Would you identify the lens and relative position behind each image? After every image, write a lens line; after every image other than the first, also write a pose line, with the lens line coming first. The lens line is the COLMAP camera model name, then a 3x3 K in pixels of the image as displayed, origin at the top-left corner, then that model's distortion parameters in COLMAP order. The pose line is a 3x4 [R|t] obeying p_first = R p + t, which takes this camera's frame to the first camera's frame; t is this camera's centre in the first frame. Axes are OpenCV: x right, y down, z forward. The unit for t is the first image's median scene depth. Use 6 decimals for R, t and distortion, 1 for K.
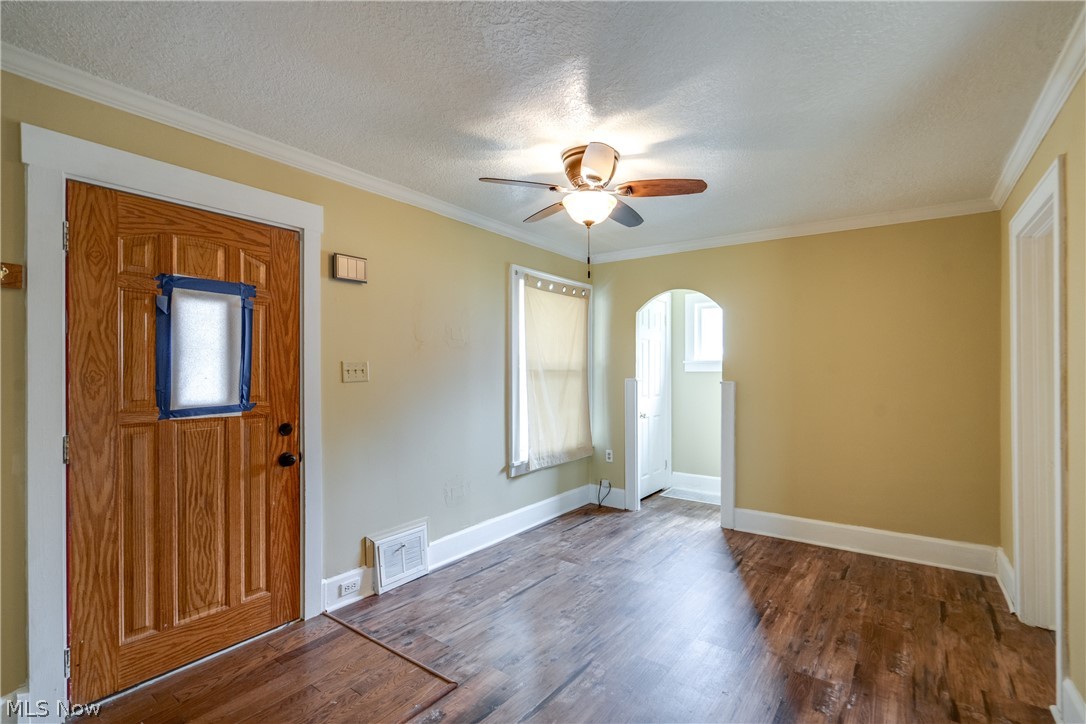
lens RADIAL K [[494.5, 0, 547.2], [0, 494.5, 368.6], [0, 0, 1]] dist [-0.016388, 0.000963]
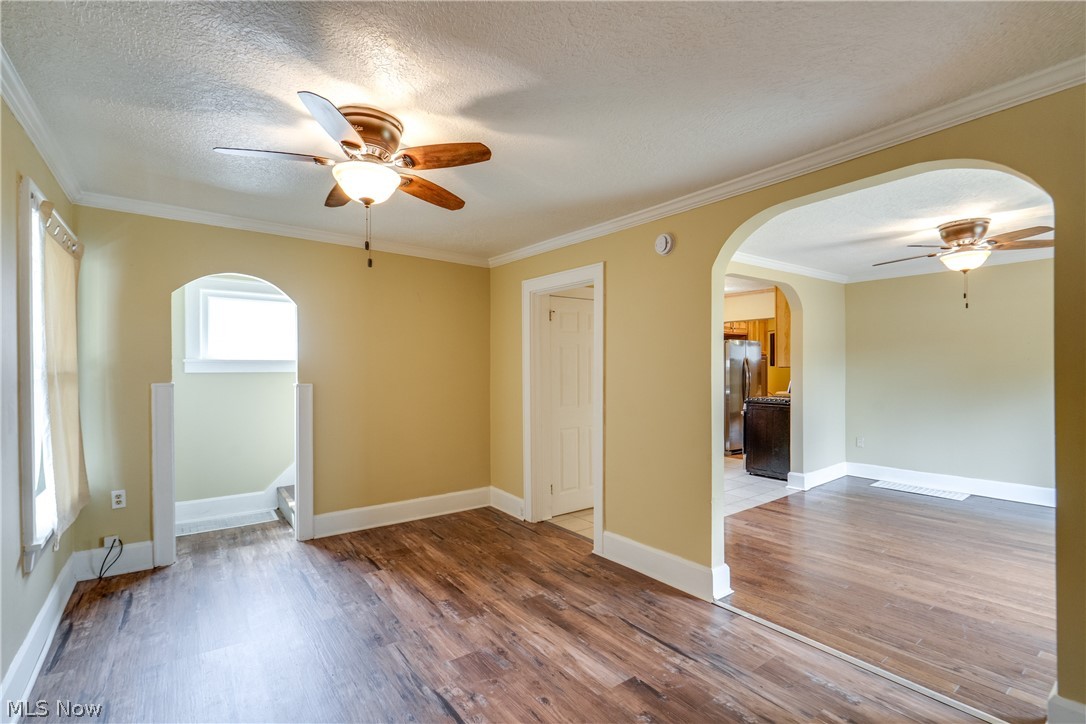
lens RADIAL K [[494.5, 0, 547.8], [0, 494.5, 365.7], [0, 0, 1]] dist [-0.016388, 0.000963]
pose [[0.287245, 0.003343, 0.957851, -0.477053], [-0.006003, 0.999981, -0.001690, -0.010600], [-0.957838, -0.005265, 0.287259, 0.348613]]
